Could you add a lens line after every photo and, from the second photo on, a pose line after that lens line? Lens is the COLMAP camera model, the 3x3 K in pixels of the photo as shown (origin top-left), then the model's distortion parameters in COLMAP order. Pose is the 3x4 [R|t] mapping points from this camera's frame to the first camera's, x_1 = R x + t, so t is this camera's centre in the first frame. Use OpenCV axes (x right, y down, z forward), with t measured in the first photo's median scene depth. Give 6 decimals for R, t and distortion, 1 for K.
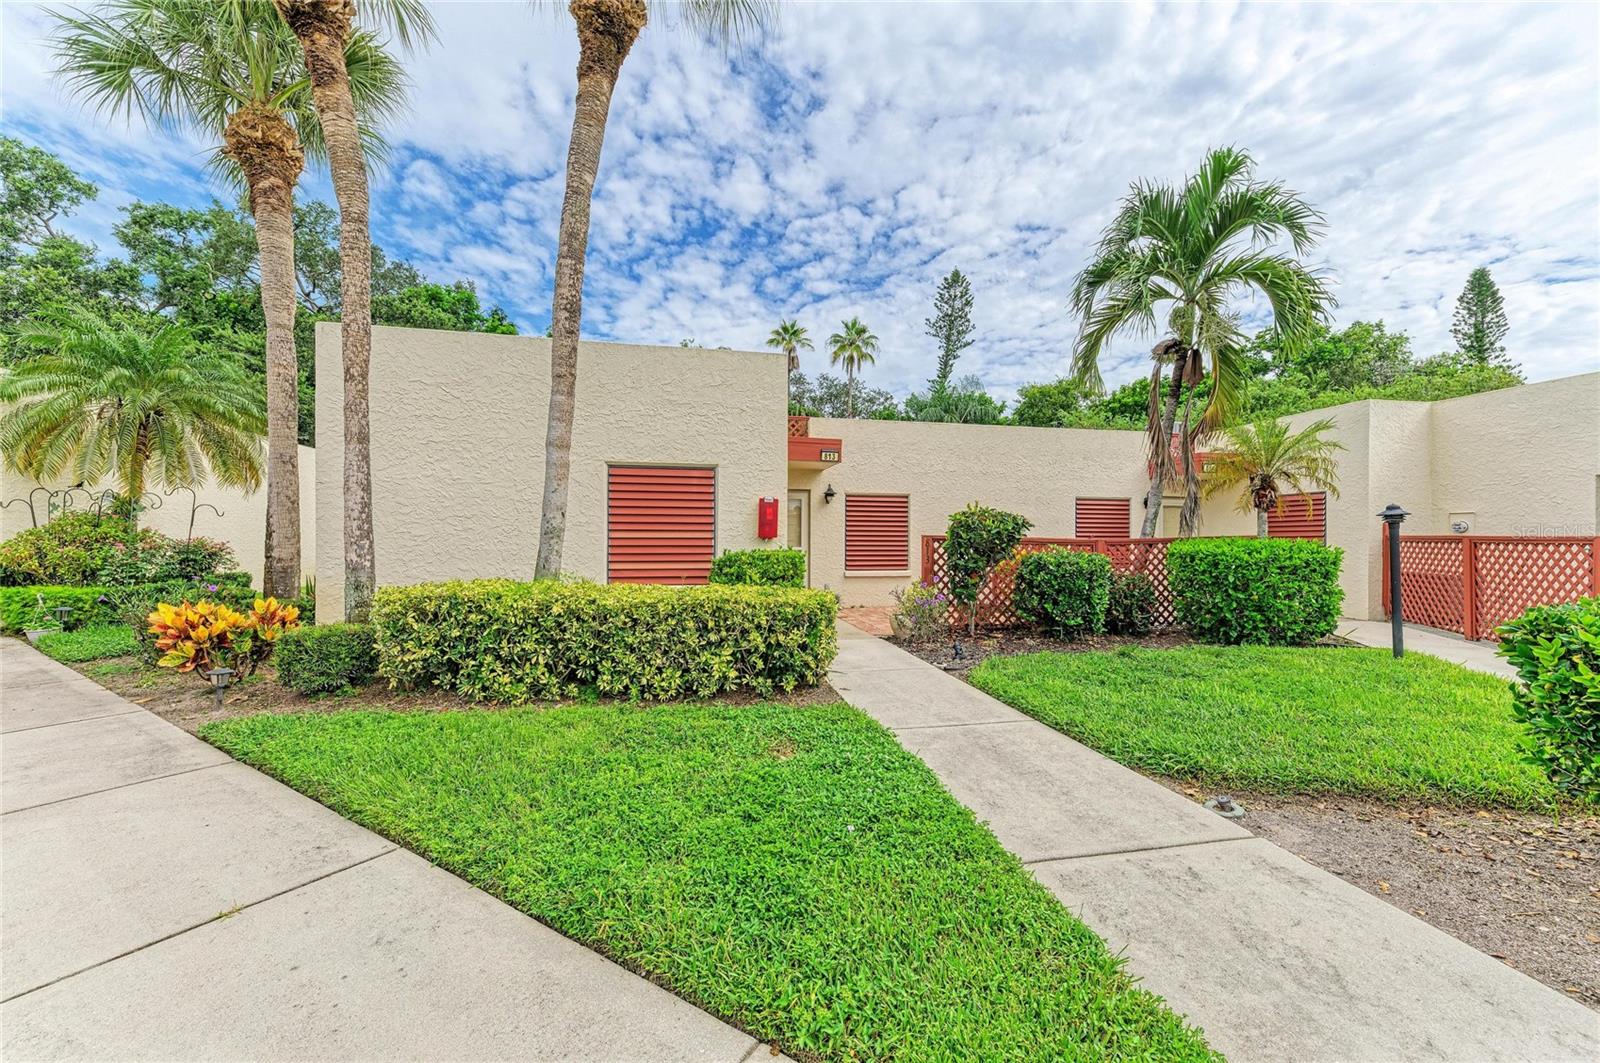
lens RADIAL K [[616.8, 0, 808.9], [0, 616.8, 543.9], [0, 0, 1]] dist [0.023440, -0.009098]
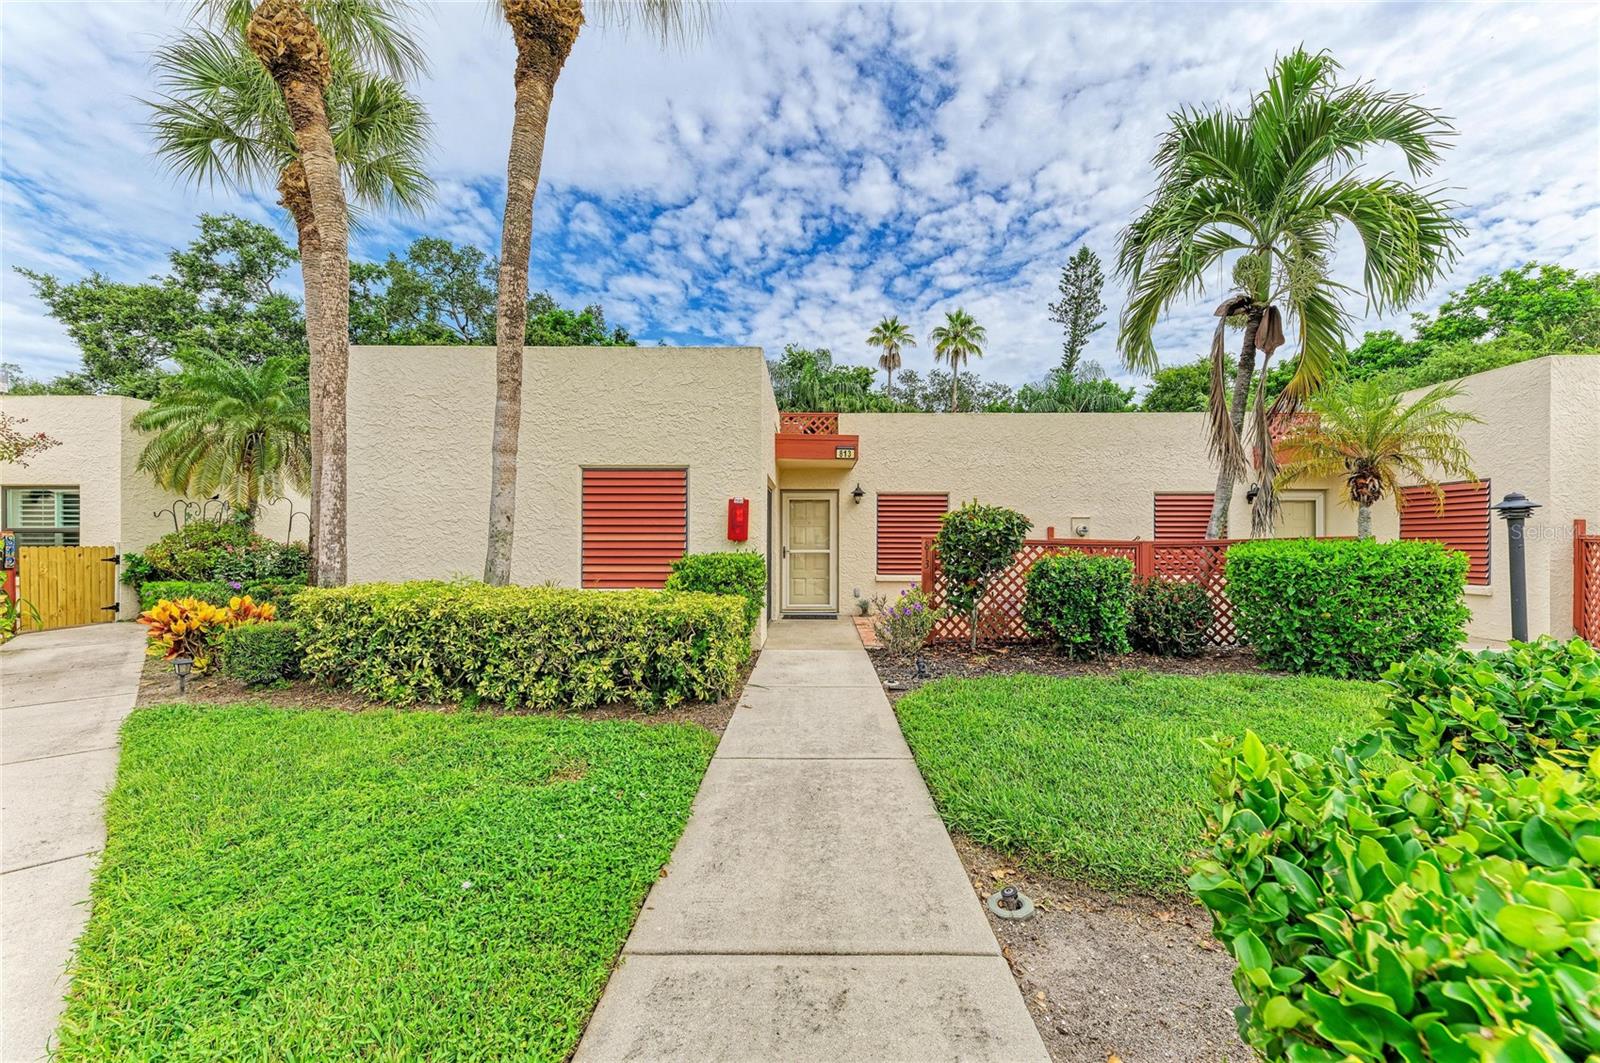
lens RADIAL K [[616.8, 0, 808.9], [0, 616.8, 543.9], [0, 0, 1]] dist [0.023440, -0.009098]
pose [[0.976703, -0.001055, -0.214593, 0.155992], [0.000343, 0.999994, -0.003355, -0.000849], [0.214595, 0.003203, 0.976698, 0.058836]]
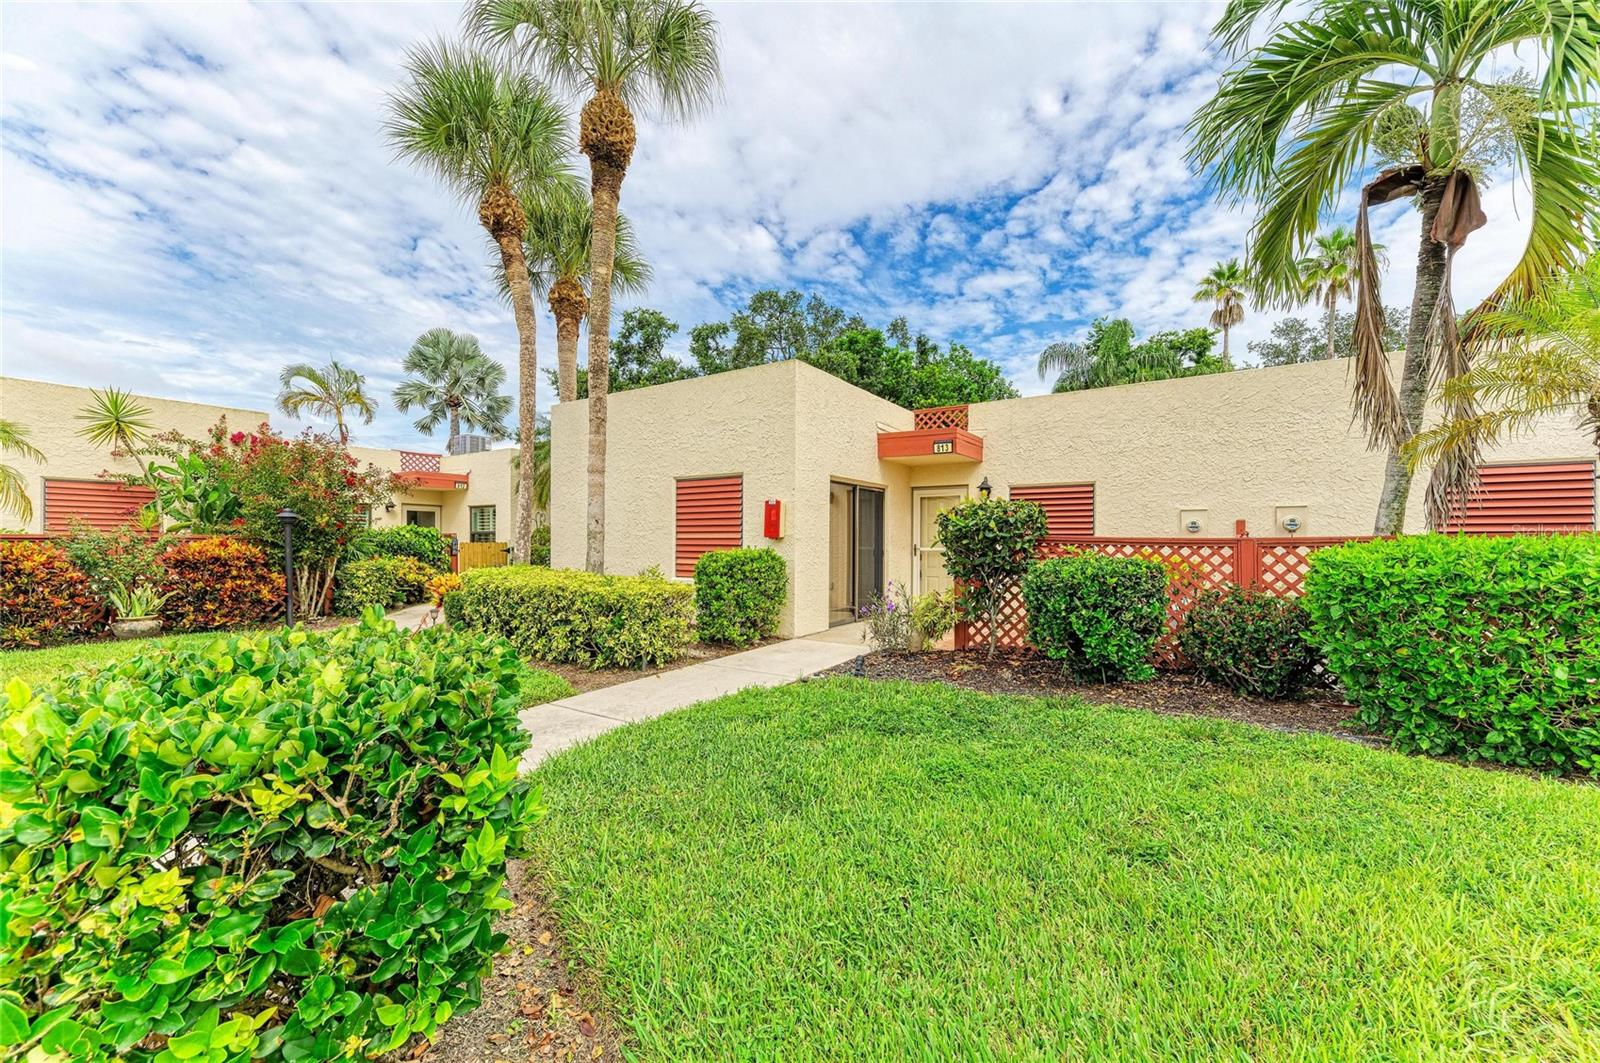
lens RADIAL K [[620.4, 0, 809.6], [0, 620.4, 542.0], [0, 0, 1]] dist [0.019845, -0.000033]
pose [[0.706558, 0.000631, -0.707655, 0.464834], [-0.004990, 0.999979, -0.004091, 0.000659], [0.707638, 0.006422, 0.706546, 0.189794]]
